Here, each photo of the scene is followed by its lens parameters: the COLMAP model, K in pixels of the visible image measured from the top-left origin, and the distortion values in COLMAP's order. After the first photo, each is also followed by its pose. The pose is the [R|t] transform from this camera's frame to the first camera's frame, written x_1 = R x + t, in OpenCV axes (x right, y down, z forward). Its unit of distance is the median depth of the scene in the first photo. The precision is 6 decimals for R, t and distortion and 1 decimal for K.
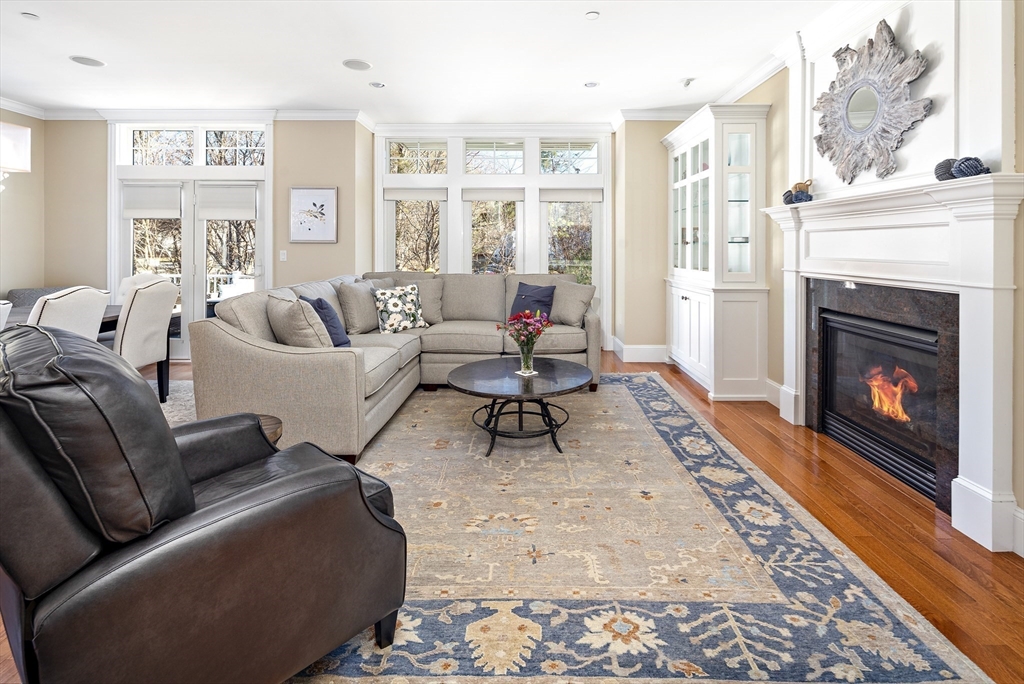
lens RADIAL K [[505.9, 0, 513.6], [0, 505.9, 257.5], [0, 0, 1]] dist [0.002654, 0.000245]
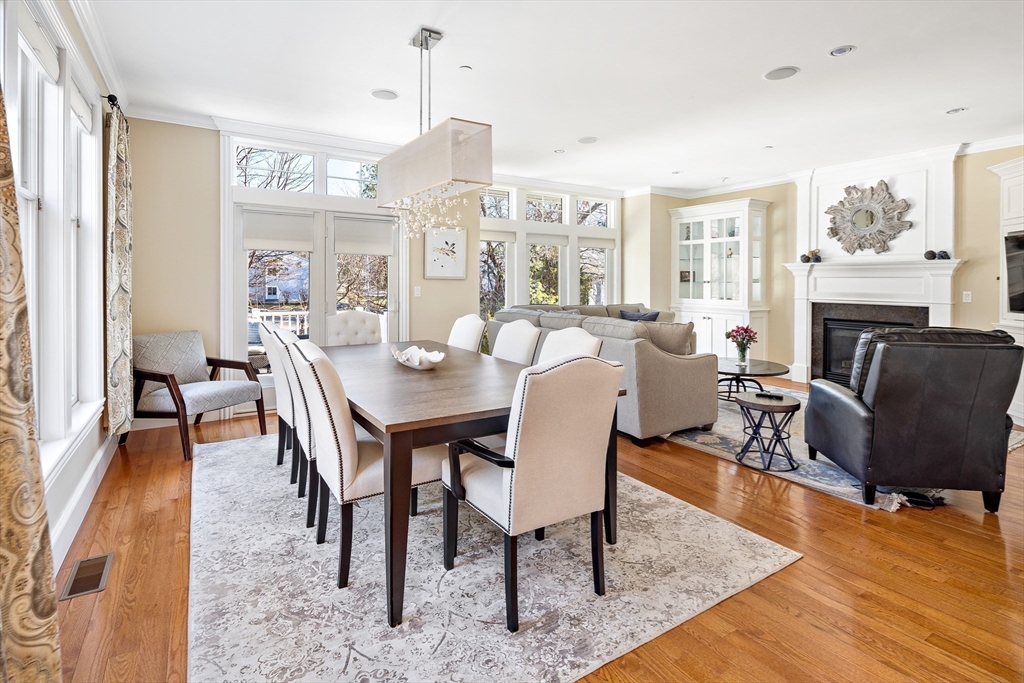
lens RADIAL K [[504.3, 0, 532.2], [0, 504.3, 295.2], [0, 0, 1]] dist [0.001083, -0.000241]
pose [[0.833590, -0.009350, 0.552305, -1.331773], [0.003415, 0.999925, 0.011773, -0.011980], [-0.552373, -0.007927, 0.833559, 0.034639]]
